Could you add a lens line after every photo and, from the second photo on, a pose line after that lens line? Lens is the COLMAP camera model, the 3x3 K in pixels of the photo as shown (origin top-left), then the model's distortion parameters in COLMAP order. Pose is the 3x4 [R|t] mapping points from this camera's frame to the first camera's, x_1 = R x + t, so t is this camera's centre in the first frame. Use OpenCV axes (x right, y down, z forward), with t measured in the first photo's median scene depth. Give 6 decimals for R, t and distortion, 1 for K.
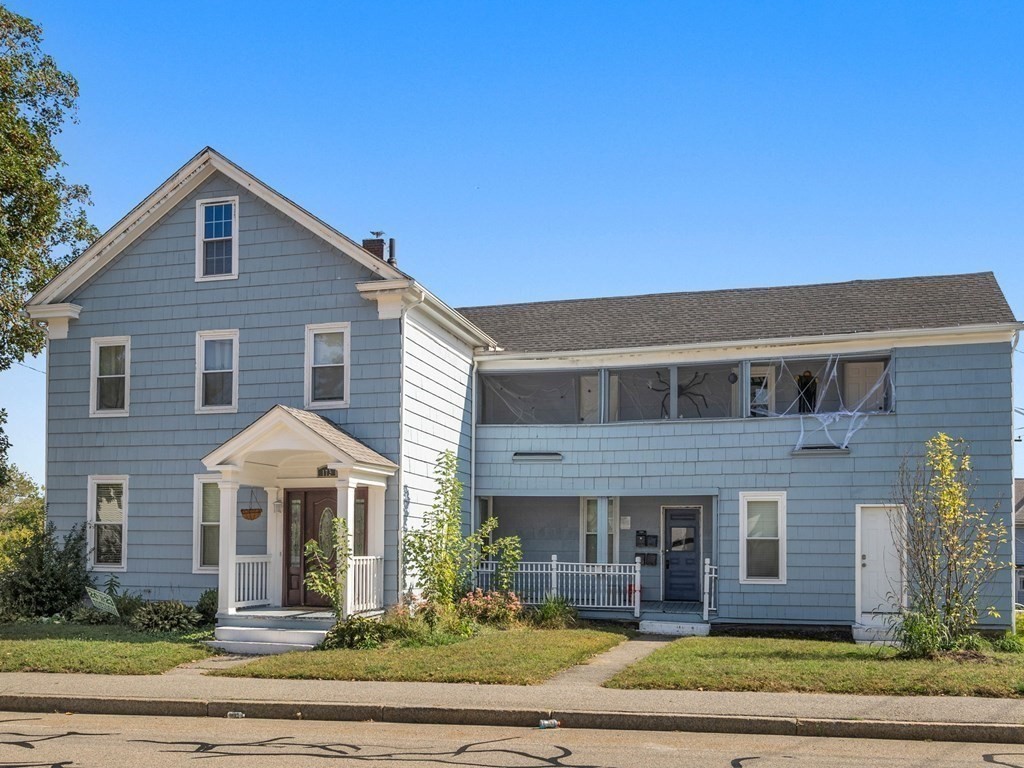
lens RADIAL K [[526.6, 0, 517.6], [0, 526.6, 396.4], [0, 0, 1]] dist [0.002543, 0.000927]
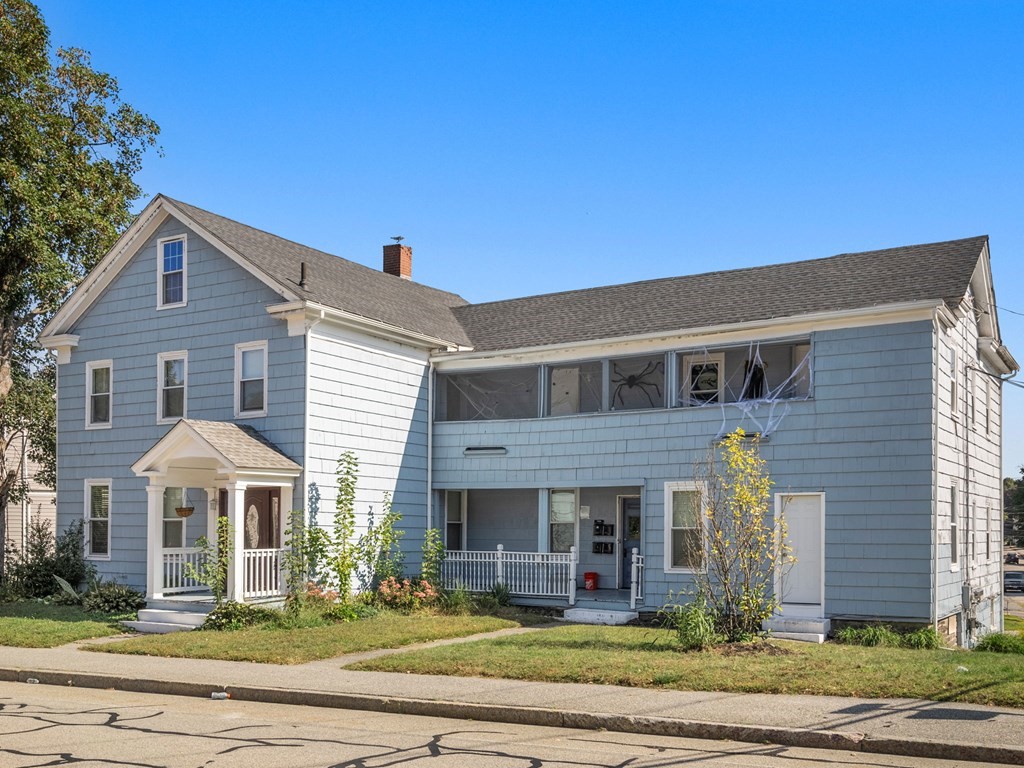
lens RADIAL K [[521.4, 0, 514.6], [0, 521.4, 383.9], [0, 0, 1]] dist [-0.000614, 0.000621]
pose [[0.990134, -0.043755, -0.133120, 0.305617], [0.044049, 0.999029, -0.000742, -0.020463], [0.133023, -0.005129, 0.991100, -0.029566]]
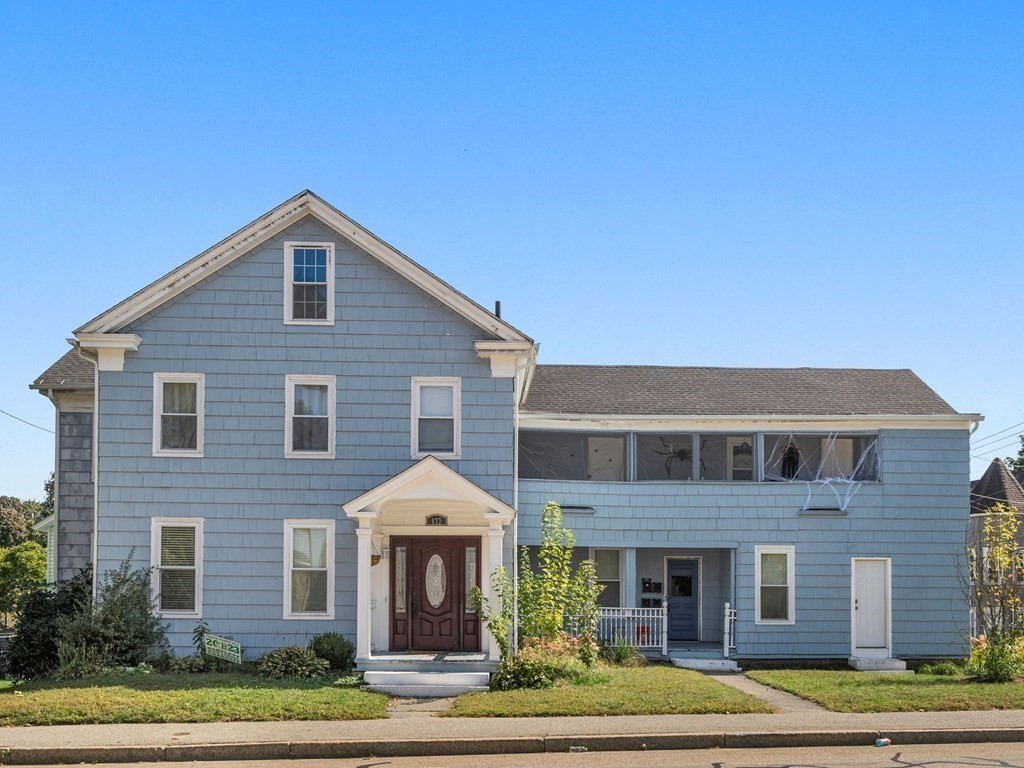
lens RADIAL K [[497.2, 0, 509.9], [0, 497.2, 450.9], [0, 0, 1]] dist [0.002644, 0.000675]
pose [[0.985345, 0.047073, 0.163951, -0.330054], [-0.047167, 0.998881, -0.003320, 0.002562], [-0.163923, -0.004462, 0.986463, 0.009958]]
